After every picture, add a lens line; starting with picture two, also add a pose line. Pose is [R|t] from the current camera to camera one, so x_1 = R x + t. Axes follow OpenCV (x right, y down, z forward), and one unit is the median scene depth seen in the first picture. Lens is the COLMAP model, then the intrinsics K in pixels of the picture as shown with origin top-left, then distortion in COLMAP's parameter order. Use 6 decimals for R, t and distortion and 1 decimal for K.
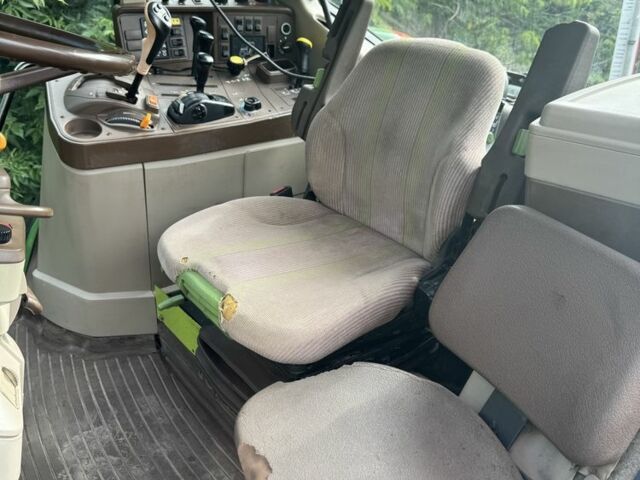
lens RADIAL K [[636.9, 0, 320.0], [0, 636.9, 240.0], [0, 0, 1]] dist [0.193924, -0.471183]
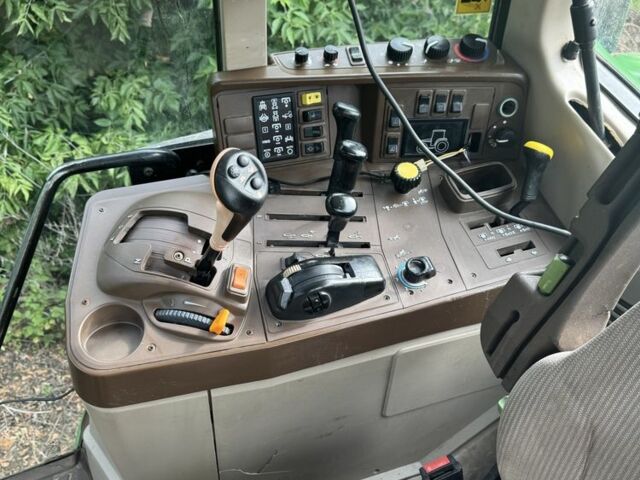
lens RADIAL K [[636.9, 0, 320.0], [0, 636.9, 240.0], [0, 0, 1]] dist [0.193924, -0.471183]
pose [[0.949742, 0.159074, -0.269604, -0.041377], [-0.115413, 0.978525, 0.170788, -0.319046], [0.290982, -0.131089, 0.947705, 0.447533]]
